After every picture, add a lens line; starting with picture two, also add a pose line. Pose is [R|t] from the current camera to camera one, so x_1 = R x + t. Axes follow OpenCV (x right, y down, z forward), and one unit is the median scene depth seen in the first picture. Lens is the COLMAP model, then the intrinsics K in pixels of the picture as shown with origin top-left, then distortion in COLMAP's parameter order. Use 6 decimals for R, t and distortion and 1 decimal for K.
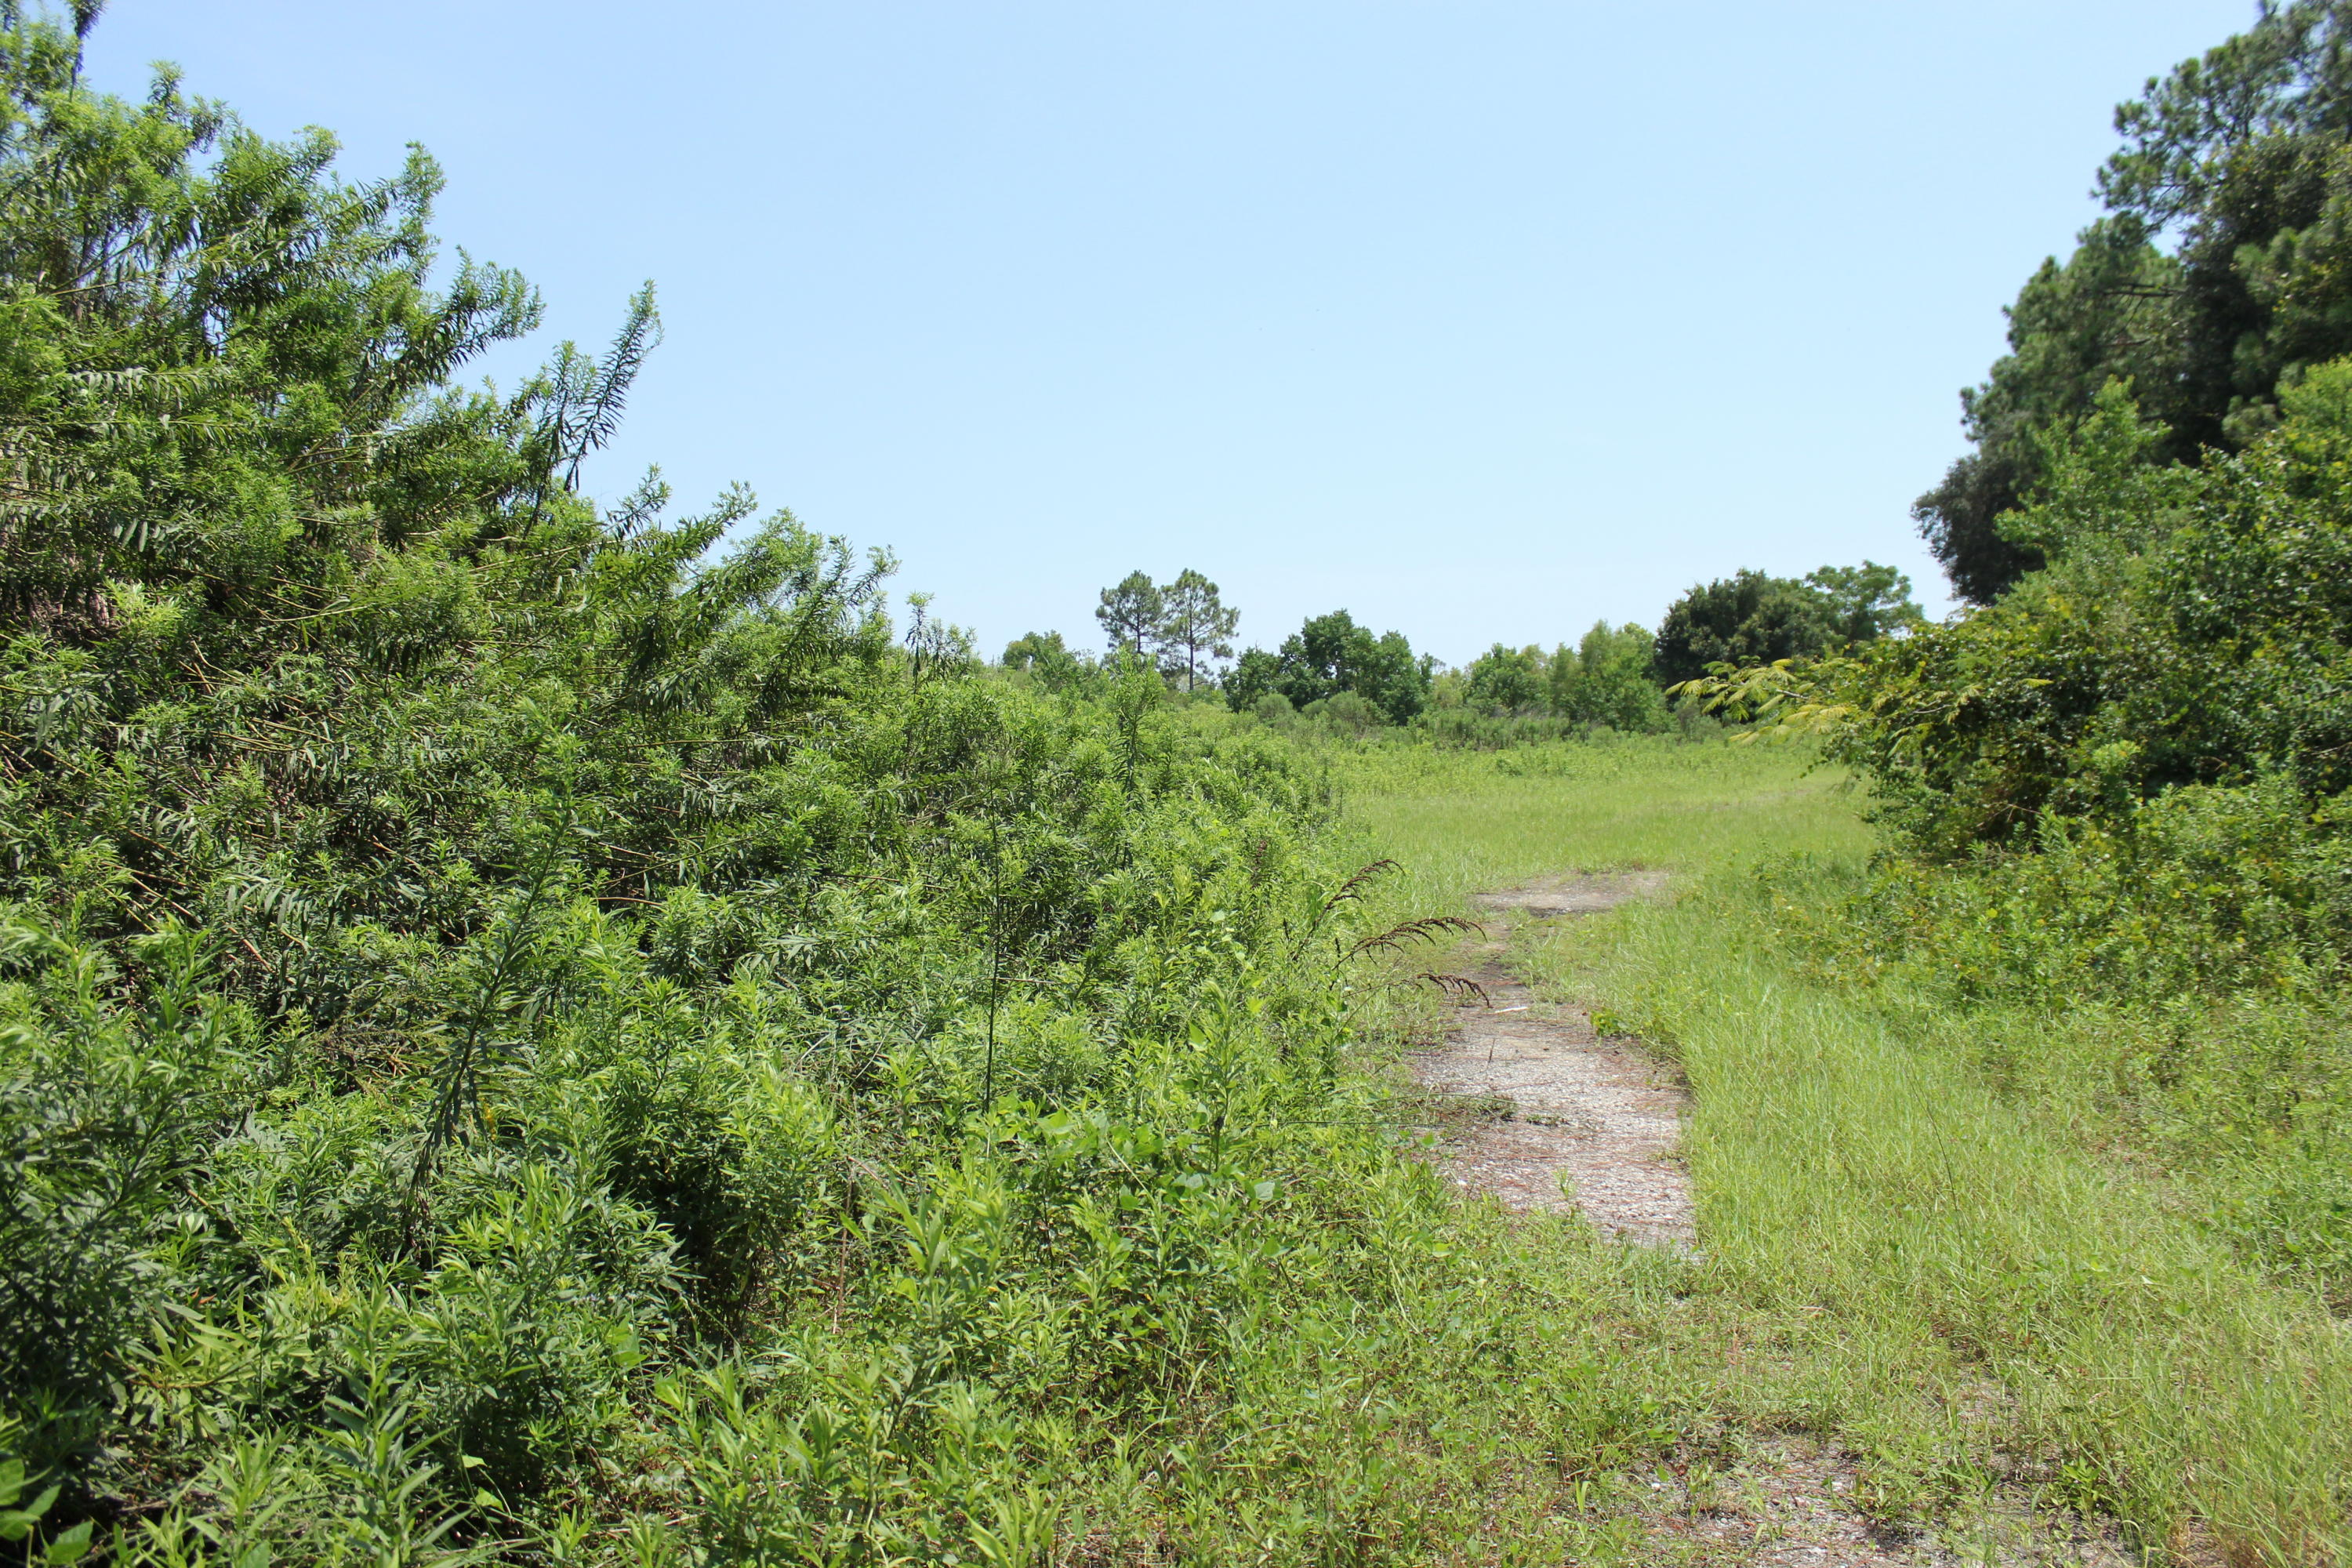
lens RADIAL K [[1972.4, 0, 1192.7], [0, 1972.4, 788.1], [0, 0, 1]] dist [-0.159908, 0.143030]
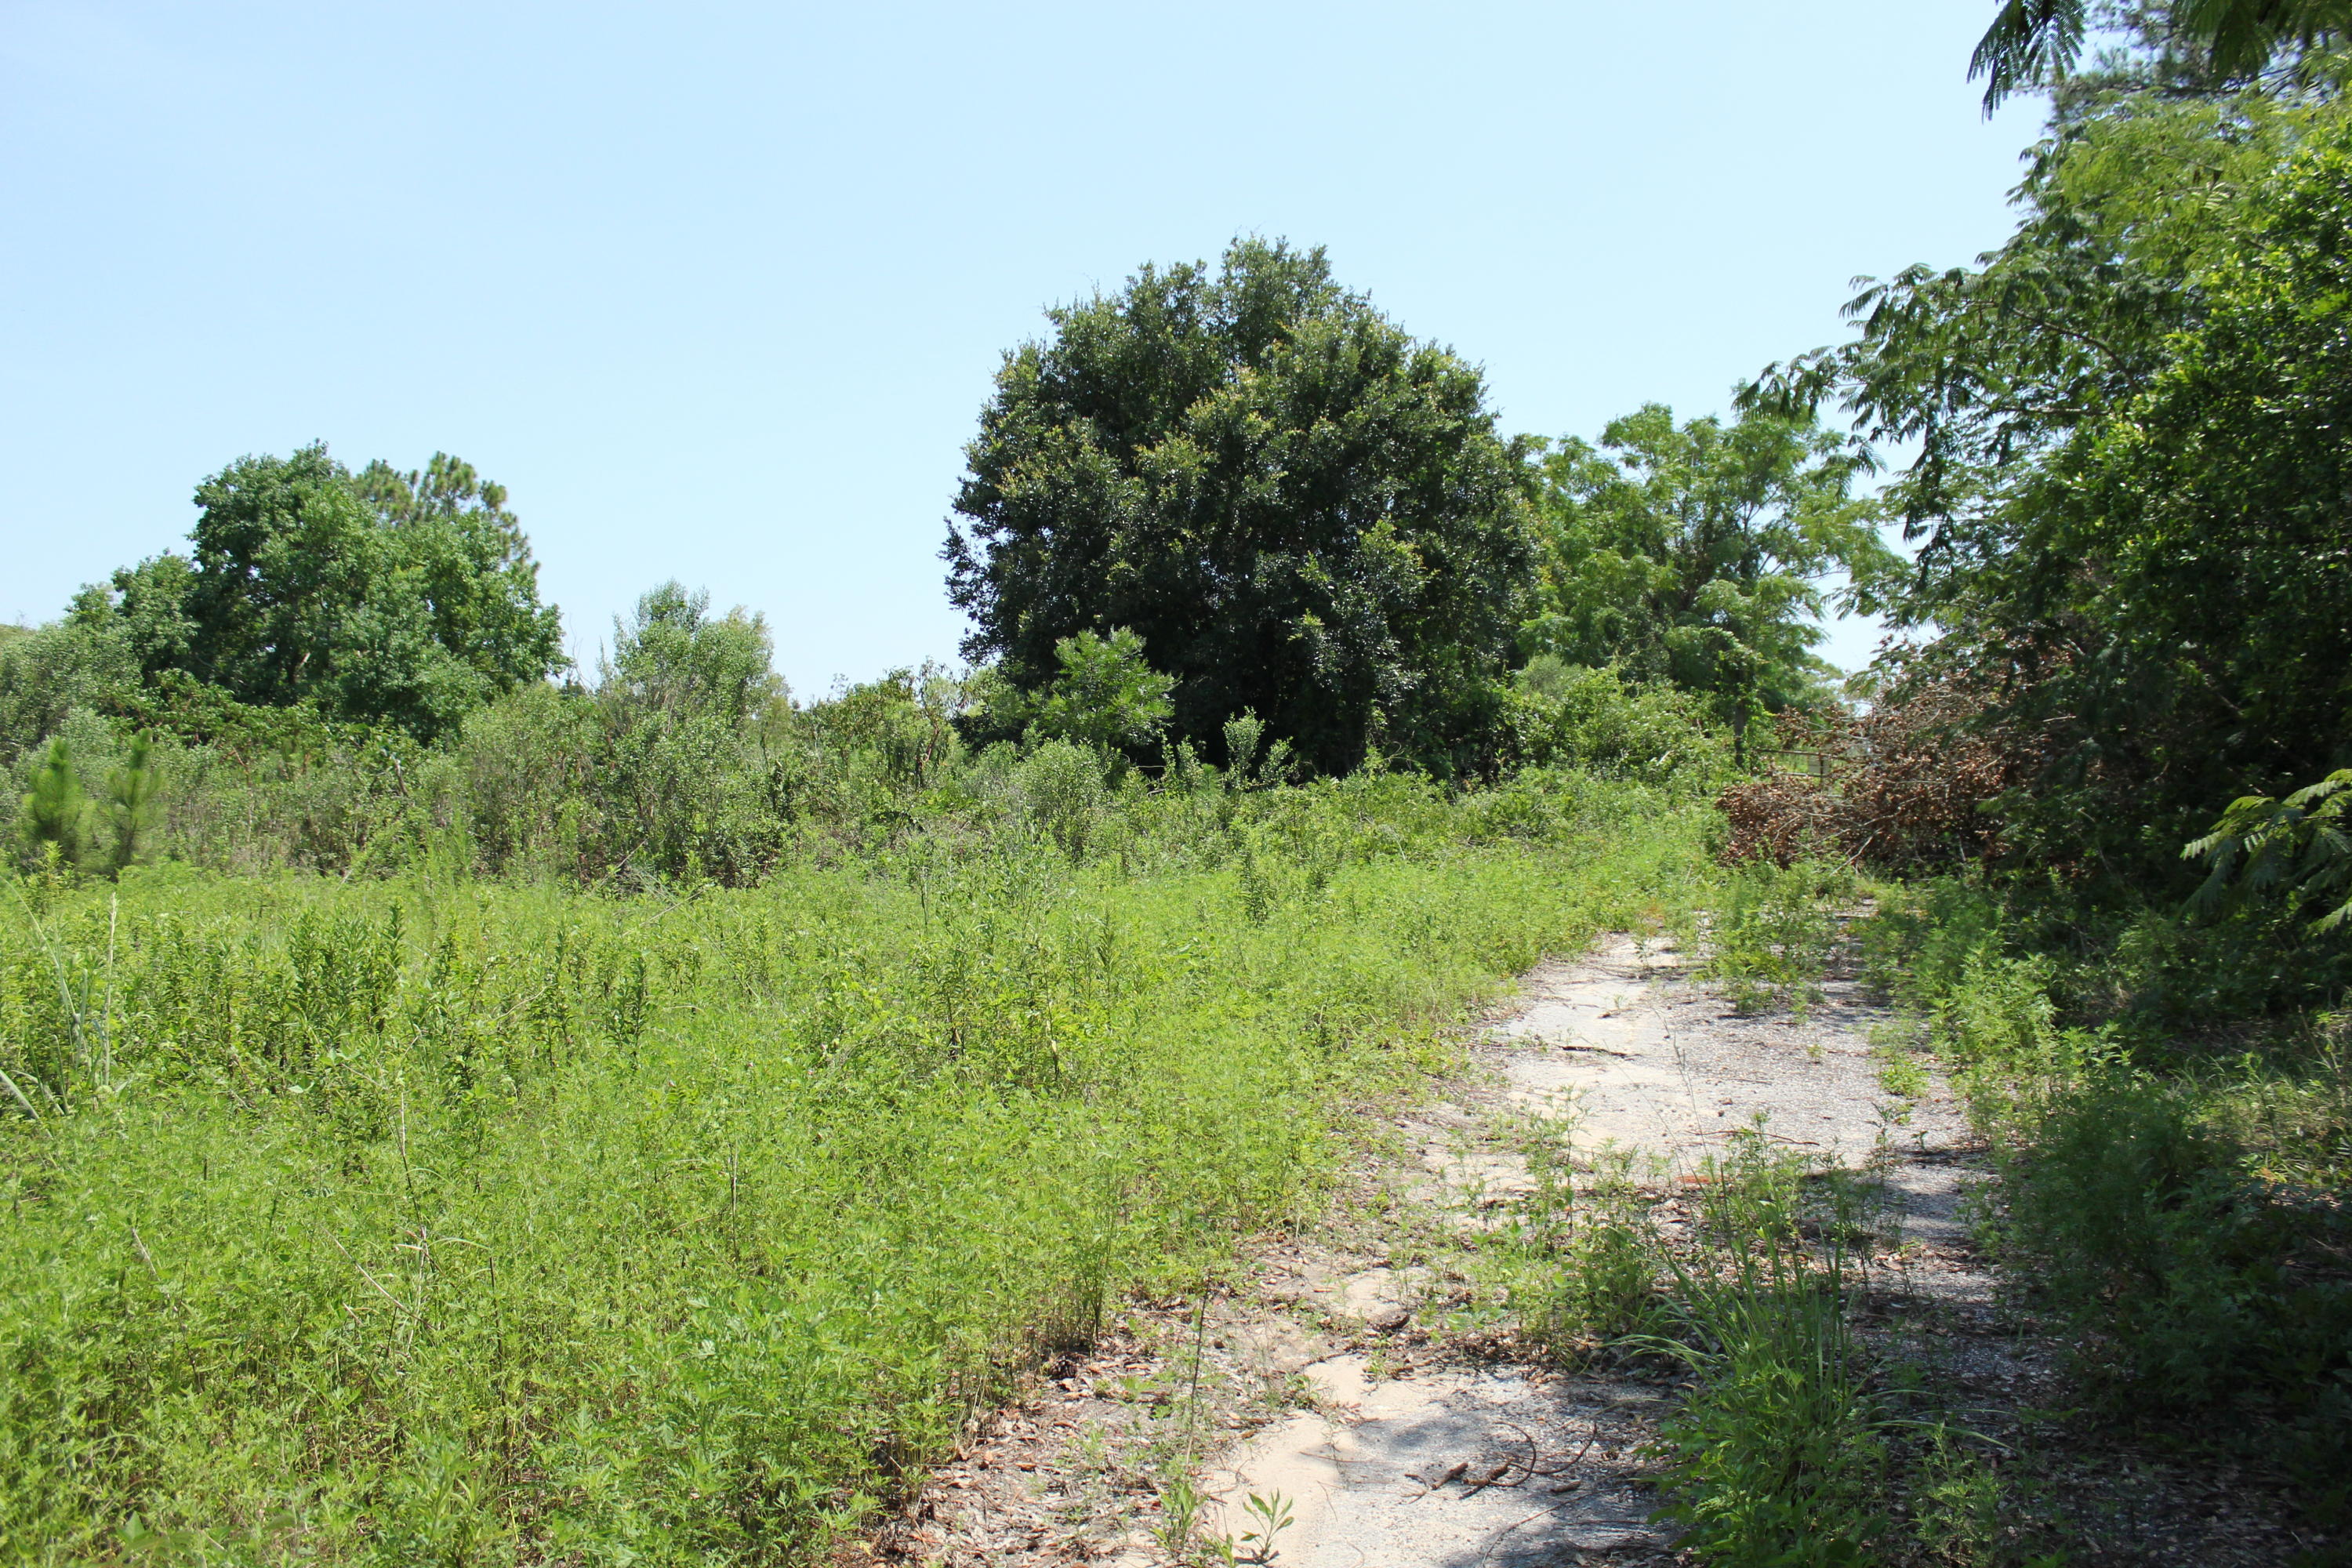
lens RADIAL K [[1972.4, 0, 1192.7], [0, 1972.4, 788.1], [0, 0, 1]] dist [-0.159908, 0.143030]
pose [[0.999130, 0.037183, 0.018869, 0.223157], [-0.036616, 0.998892, -0.029581, -0.018666], [-0.019948, 0.028864, 0.999384, 0.587625]]
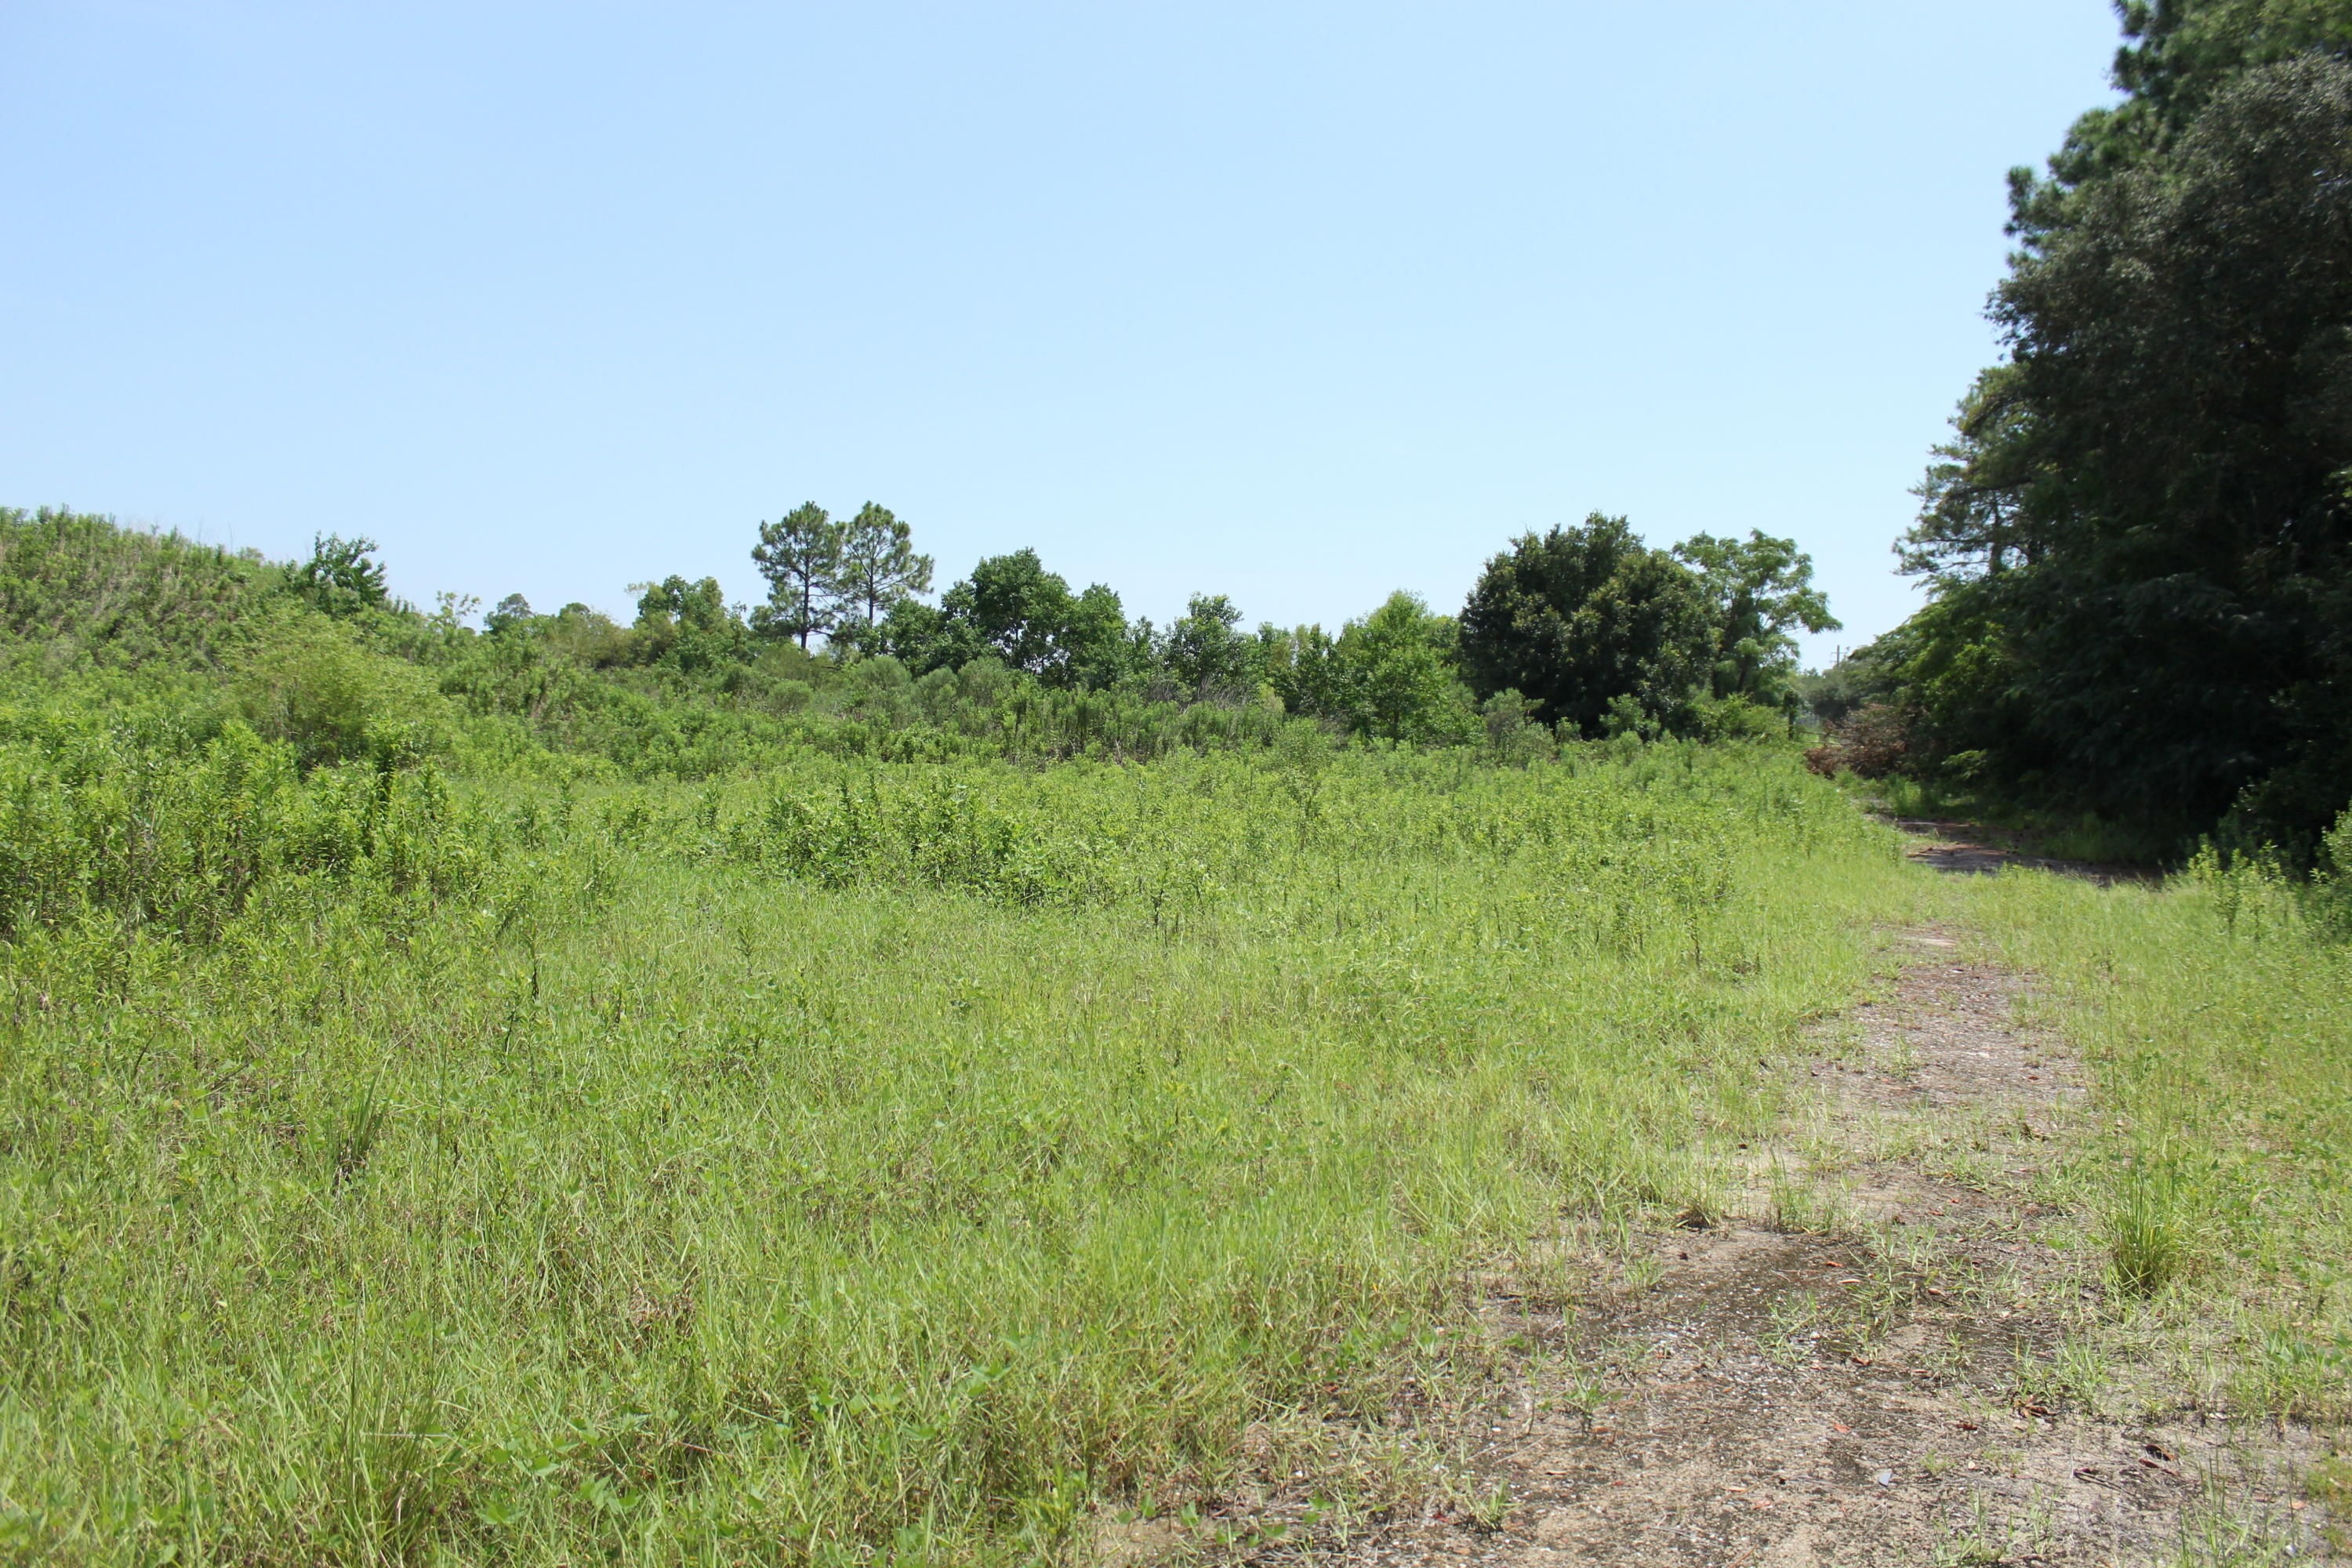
lens RADIAL K [[1987.6, 0, 1176.0], [0, 1987.6, 784.0], [0, 0, 1]] dist [-0.077499, 0.002226]
pose [[0.995203, 0.051131, 0.083405, 0.067794], [-0.051146, 0.998689, -0.001957, -0.007045], [-0.083396, -0.002318, 0.996514, 0.262097]]
